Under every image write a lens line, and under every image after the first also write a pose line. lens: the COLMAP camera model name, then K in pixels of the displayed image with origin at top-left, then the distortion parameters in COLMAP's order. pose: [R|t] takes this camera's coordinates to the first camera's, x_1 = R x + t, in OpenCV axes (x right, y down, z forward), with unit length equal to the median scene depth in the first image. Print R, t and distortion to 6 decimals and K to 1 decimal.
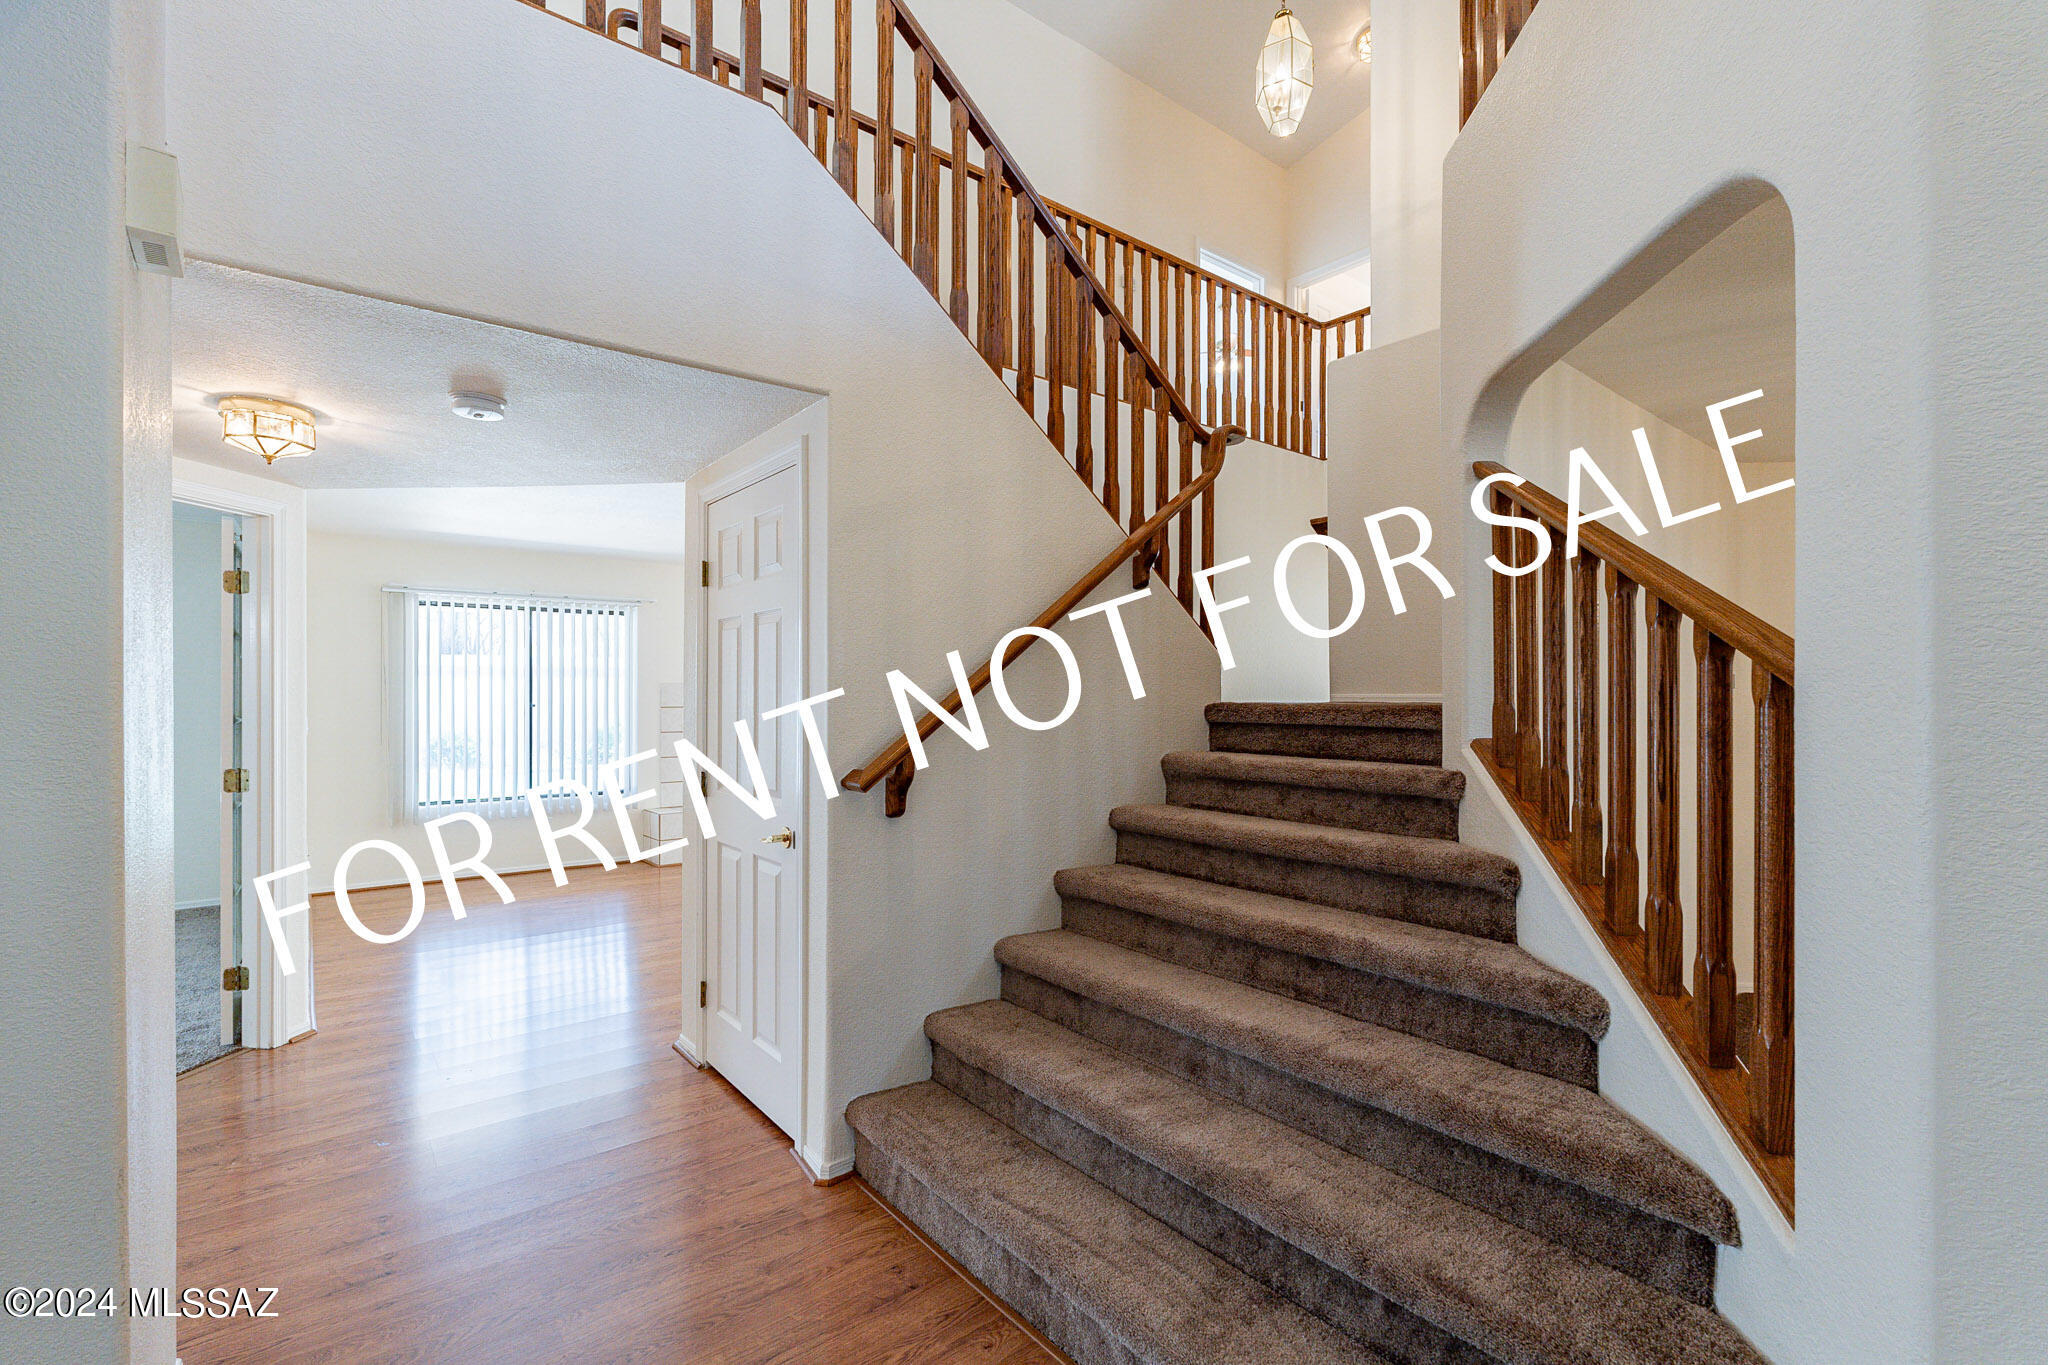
lens RADIAL K [[902.2, 0, 1027.3], [0, 902.2, 686.4], [0, 0, 1]] dist [-0.004689, 0.001022]
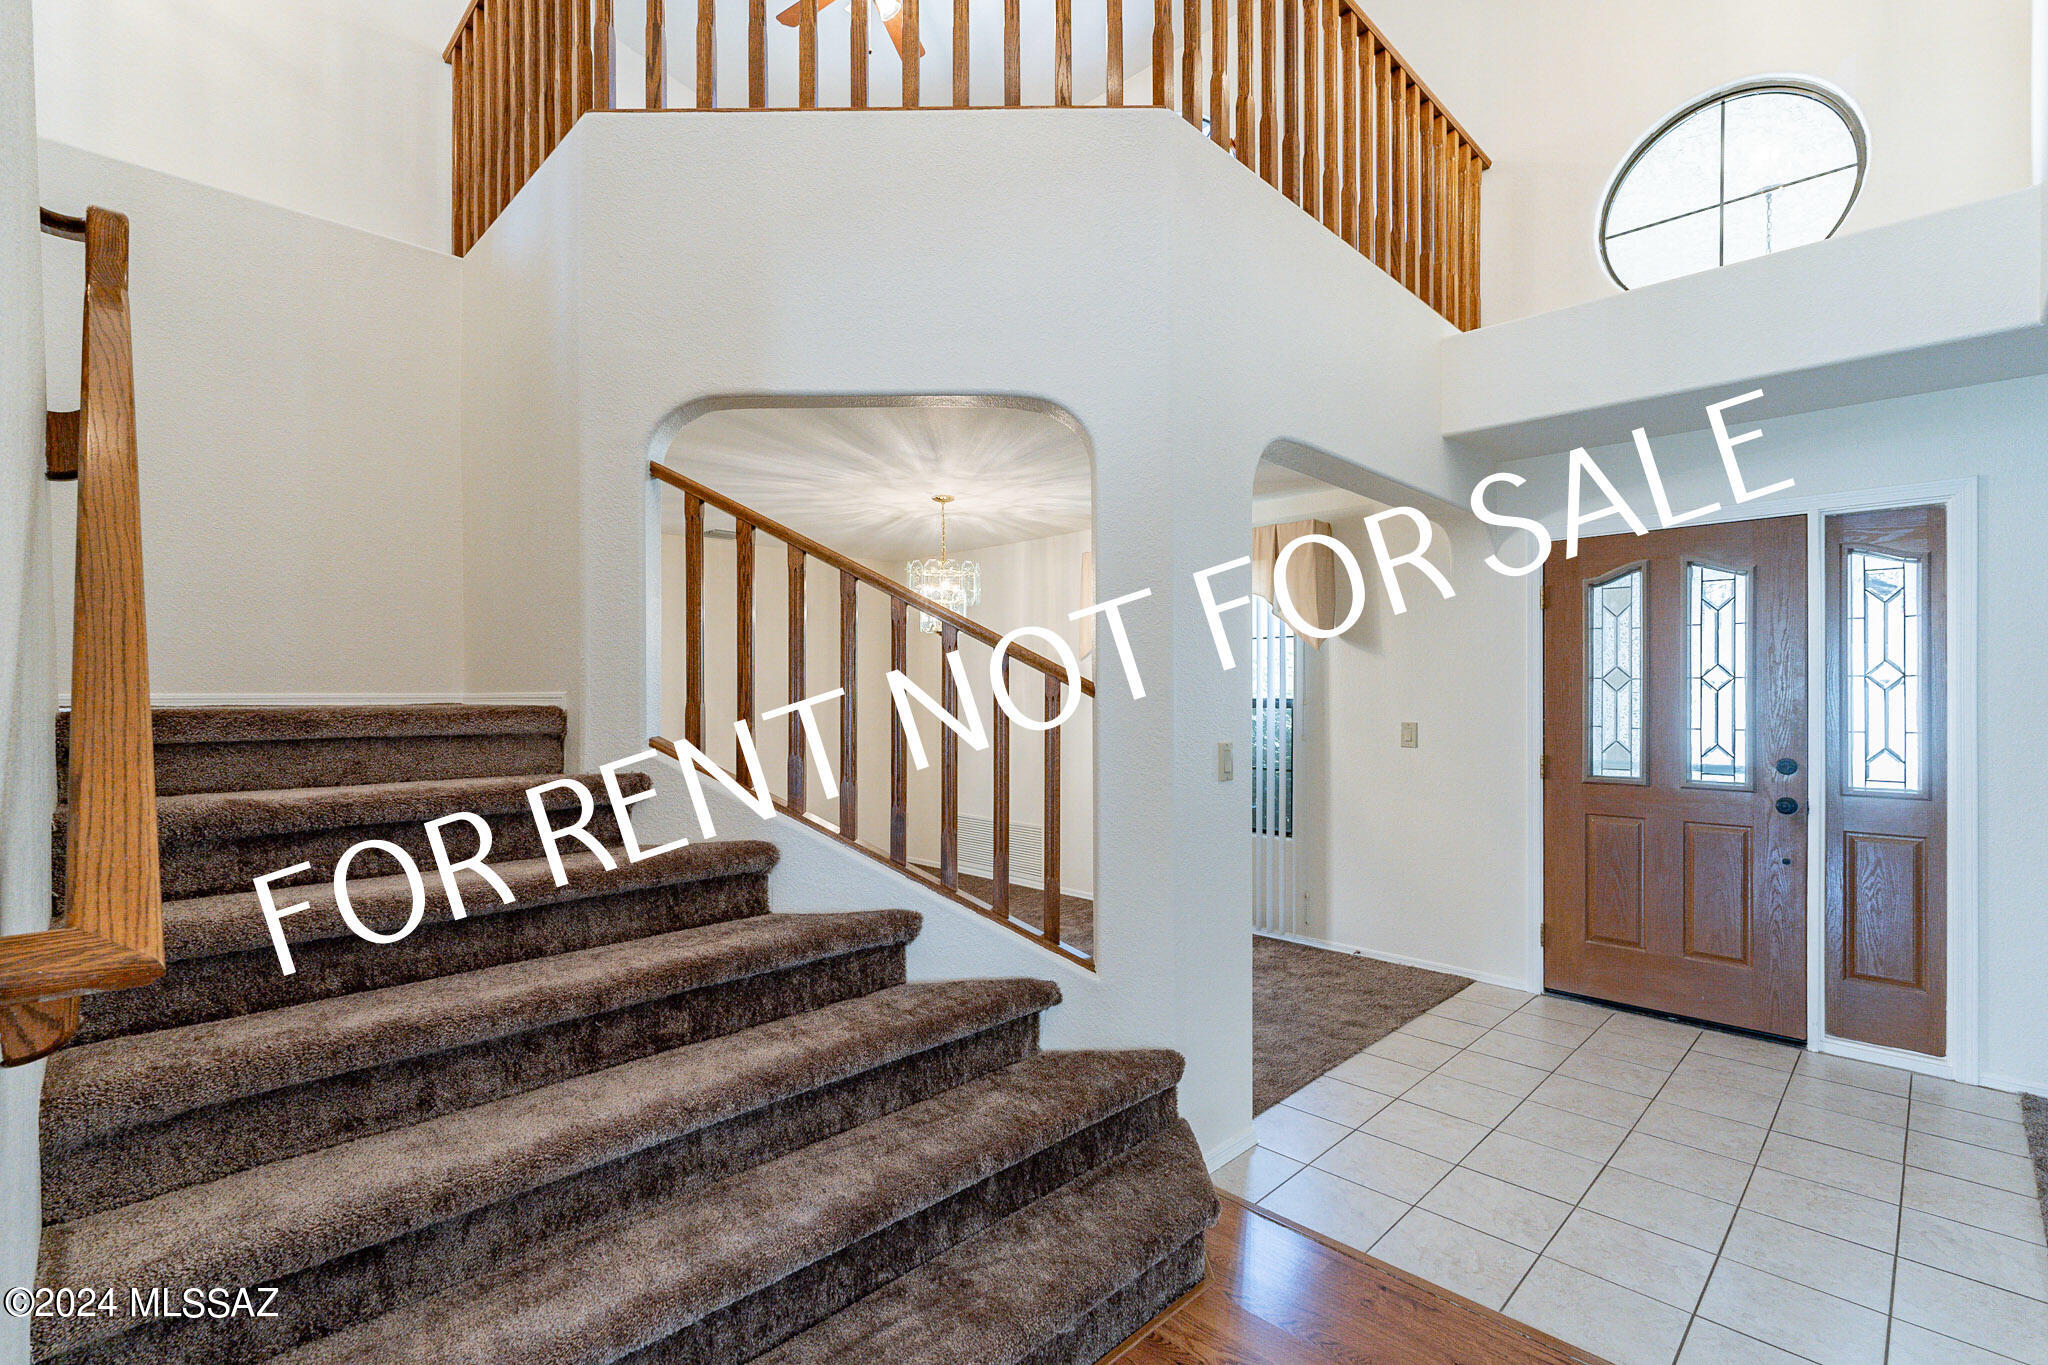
lens RADIAL K [[902.2, 0, 1010.8], [0, 902.2, 692.7], [0, 0, 1]] dist [-0.004689, 0.001022]
pose [[-0.093326, -0.000872, 0.995635, -0.491437], [-0.009510, 0.999955, -0.000015, 0.002631], [-0.995590, -0.009470, -0.093330, 0.631028]]
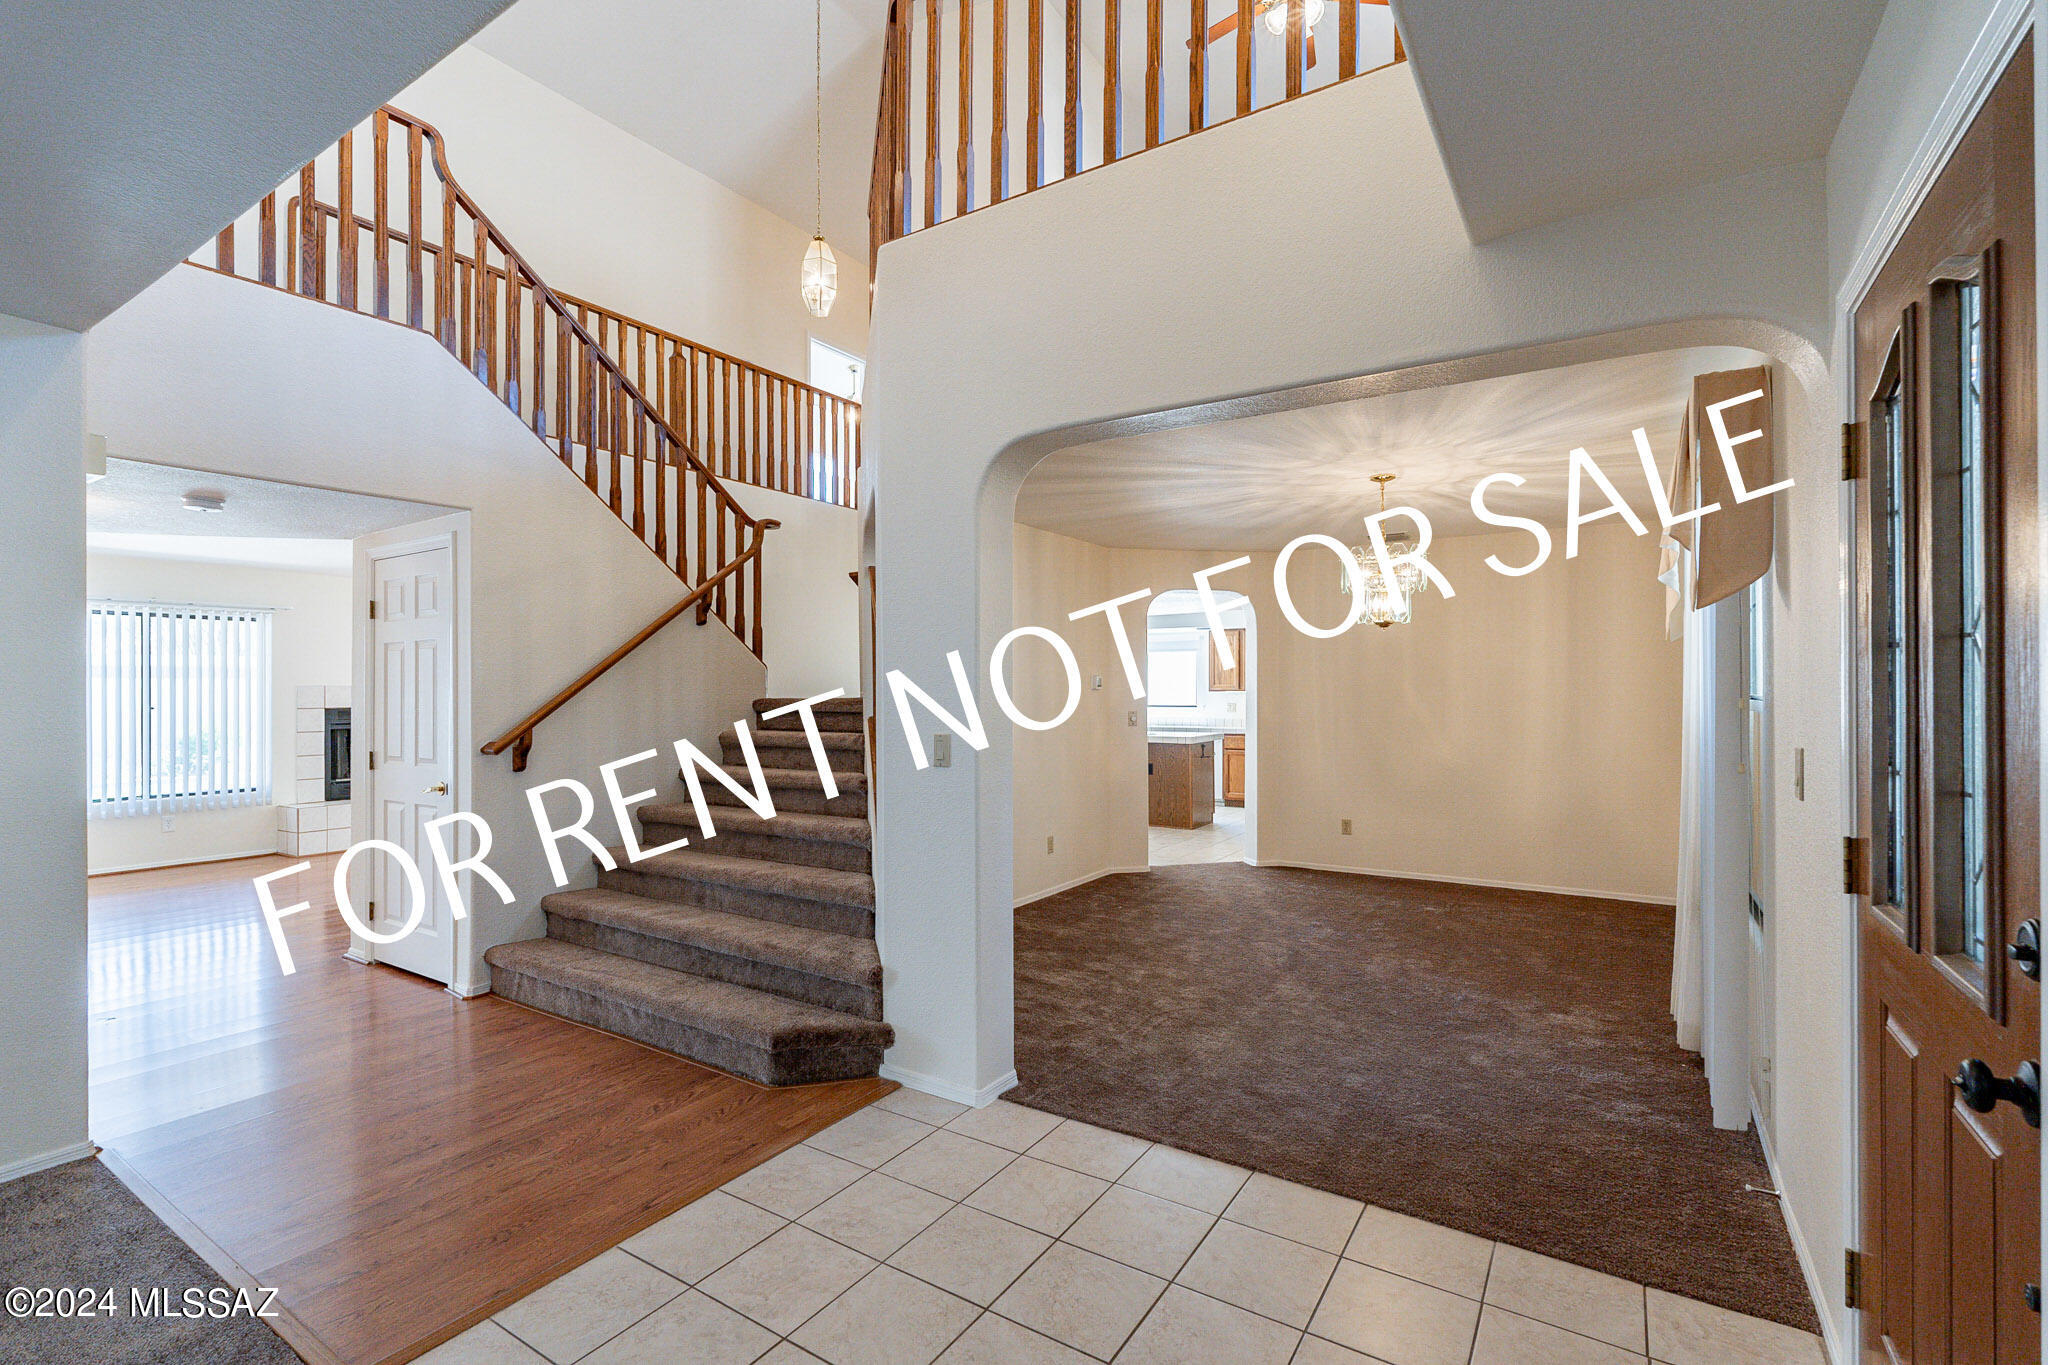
lens RADIAL K [[902.2, 0, 1013.8], [0, 902.2, 678.7], [0, 0, 1]] dist [-0.004689, 0.001022]
pose [[0.950158, -0.003850, 0.311745, 0.182310], [0.005535, 0.999974, -0.004518, -0.007014], [-0.311719, 0.006019, 0.950155, -0.763842]]
